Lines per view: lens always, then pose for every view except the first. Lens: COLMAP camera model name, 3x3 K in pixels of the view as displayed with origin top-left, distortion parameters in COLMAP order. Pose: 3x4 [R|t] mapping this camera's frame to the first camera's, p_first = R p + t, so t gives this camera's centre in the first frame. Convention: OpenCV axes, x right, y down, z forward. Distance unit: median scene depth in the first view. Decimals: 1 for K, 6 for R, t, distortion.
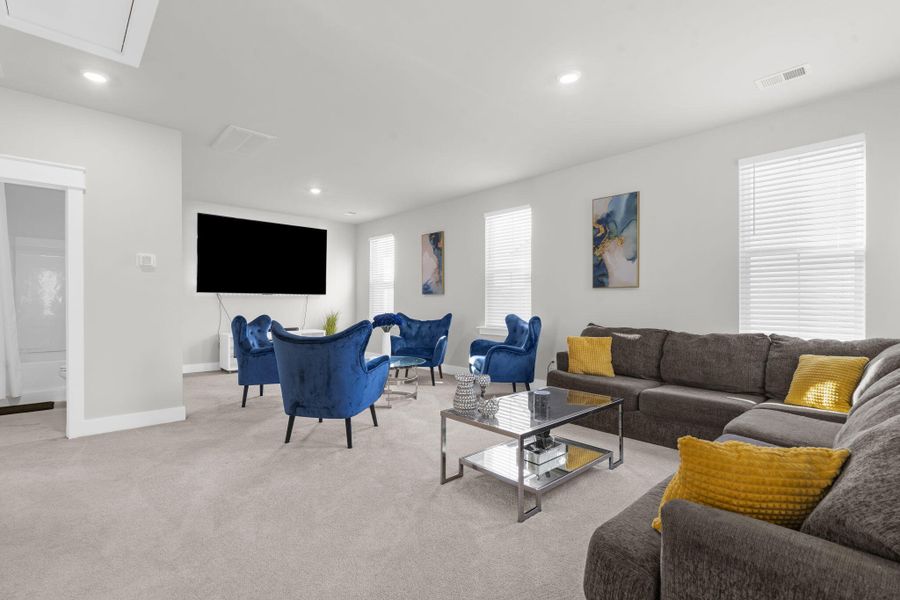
lens RADIAL K [[420.2, 0, 450.0], [0, 420.2, 300.0], [0, 0, 1]] dist [-0.003989, 0.000121]
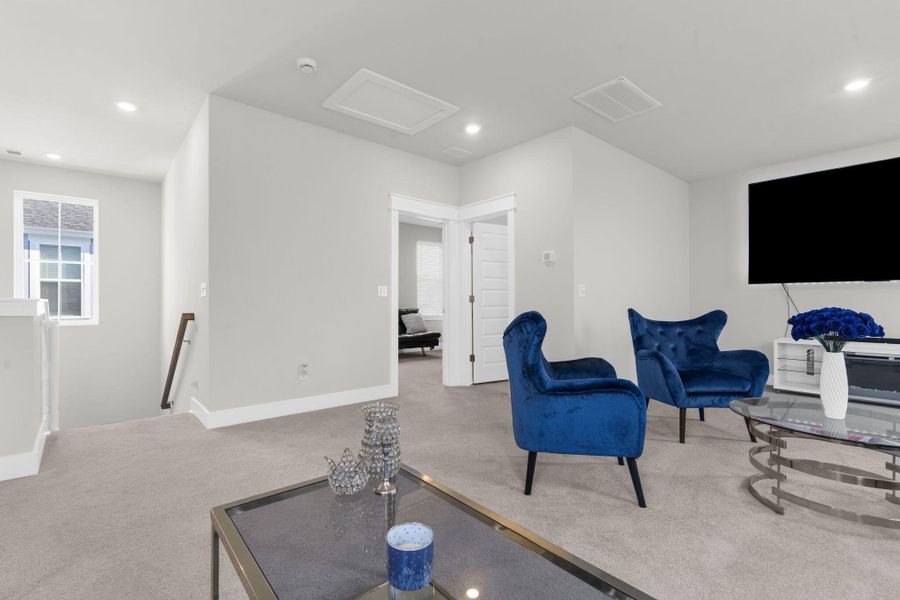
lens RADIAL K [[420.2, 0, 450.0], [0, 420.2, 300.0], [0, 0, 1]] dist [-0.003989, 0.000121]
pose [[-0.064302, -0.010565, -0.997875, 0.345501], [0.004203, 0.999932, -0.010858, 0.027192], [0.997922, -0.004892, -0.064253, 0.677087]]
